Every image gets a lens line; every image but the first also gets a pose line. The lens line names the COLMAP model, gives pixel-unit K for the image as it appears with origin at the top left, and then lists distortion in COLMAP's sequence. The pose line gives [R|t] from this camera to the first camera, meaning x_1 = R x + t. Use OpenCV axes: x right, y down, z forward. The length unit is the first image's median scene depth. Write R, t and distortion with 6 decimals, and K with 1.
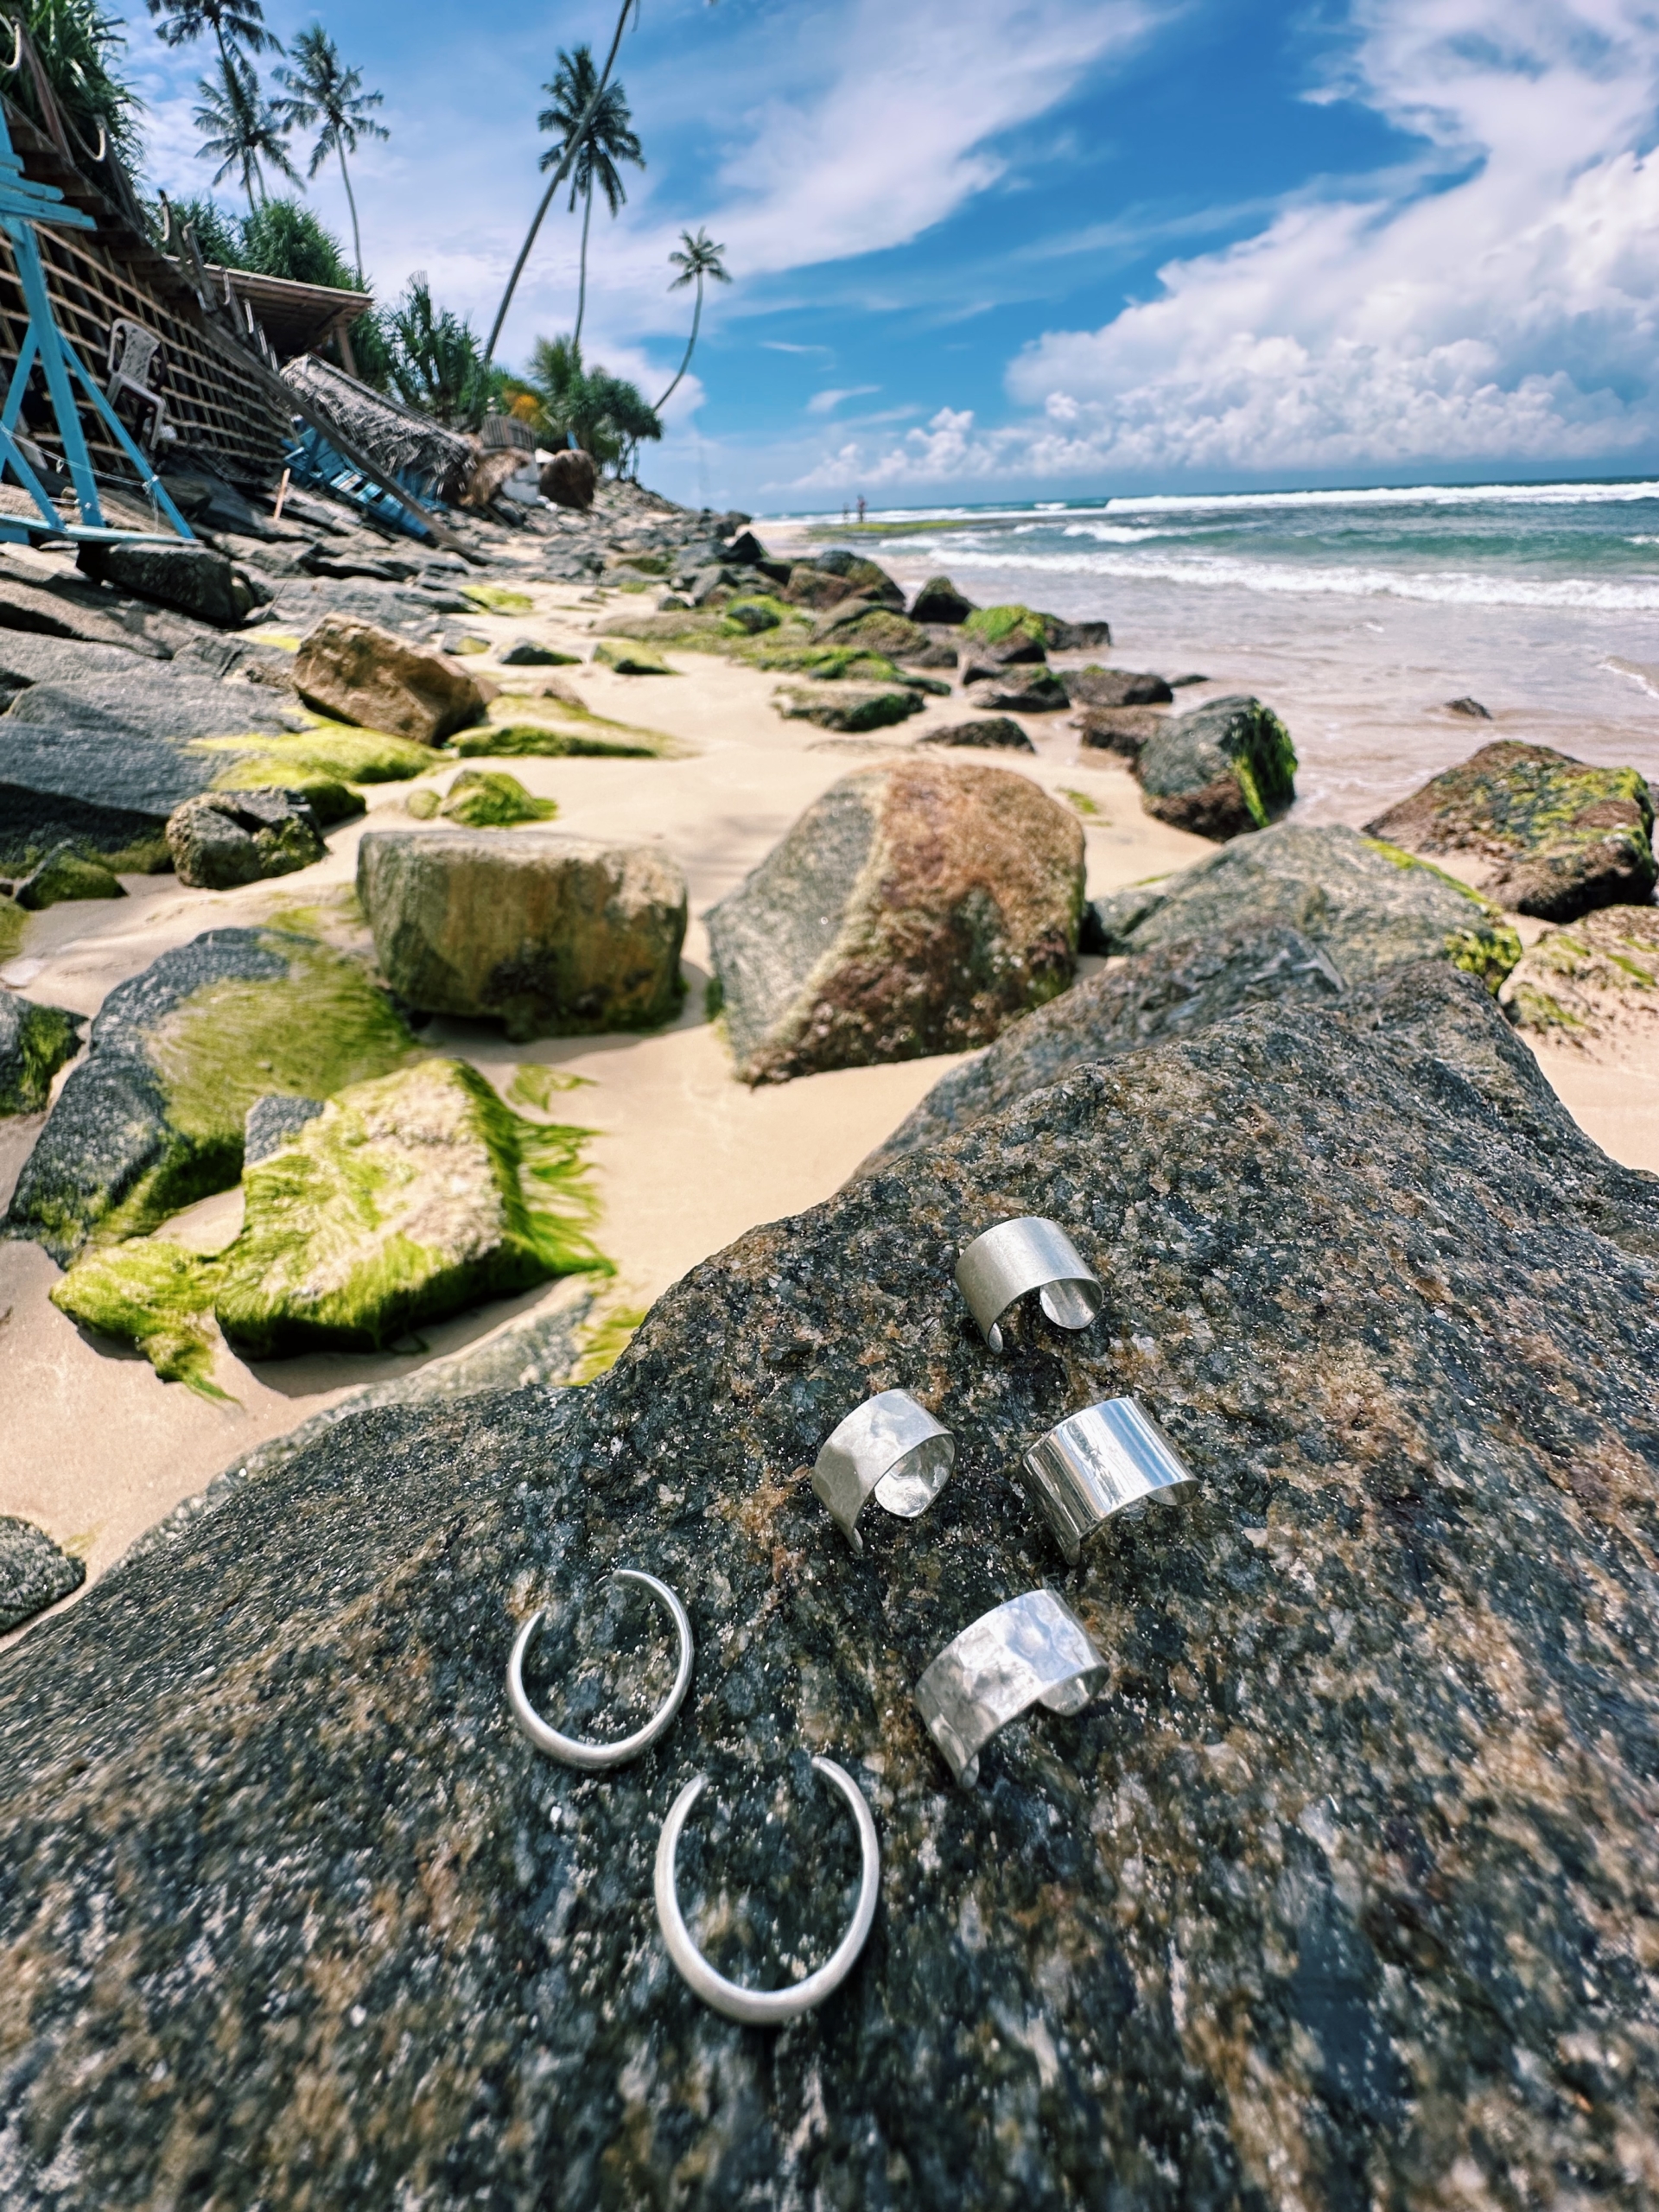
lens RADIAL K [[882.6, 0, 850.7], [0, 882.6, 1107.2], [0, 0, 1]] dist [-0.000367, 0.001237]
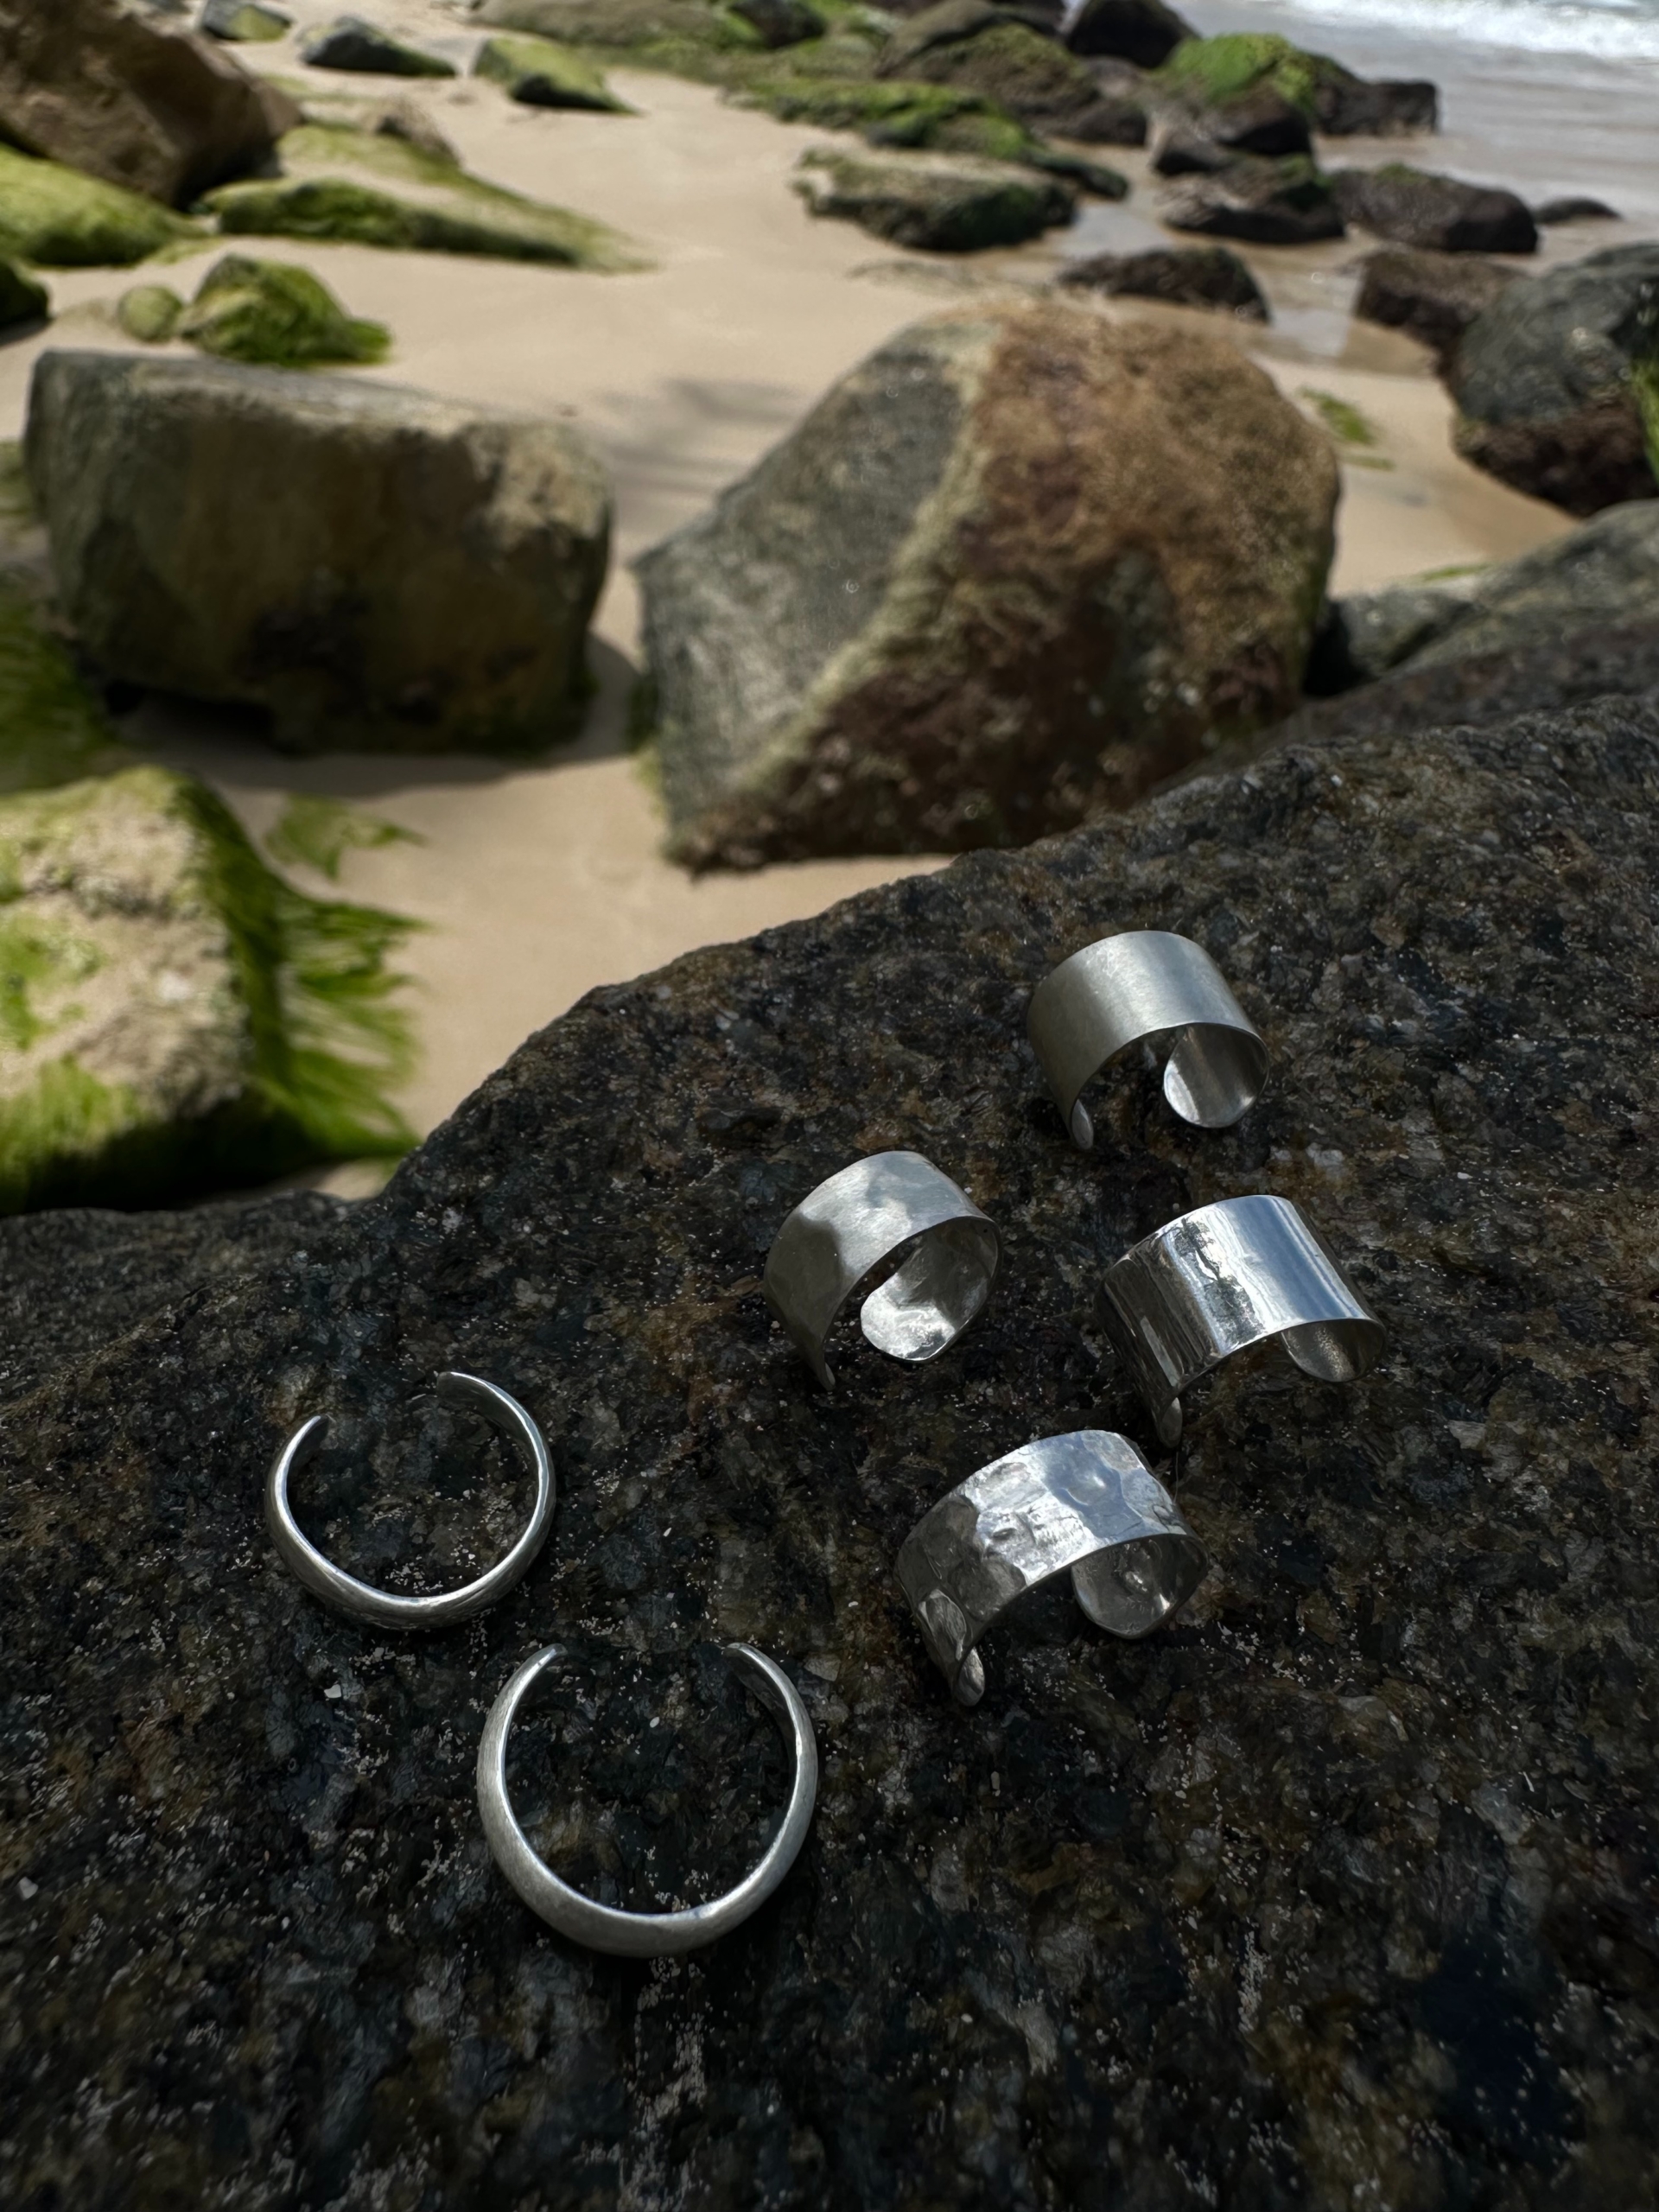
lens RADIAL K [[1571.5, 0, 818.2], [0, 1571.5, 1105.3], [0, 0, 1]] dist [-0.003880, 0.004640]
pose [[0.994633, 0.101837, -0.018313, 0.001771], [-0.099908, 0.991267, 0.086067, 0.167886], [0.026918, -0.083775, 0.996121, -0.075973]]
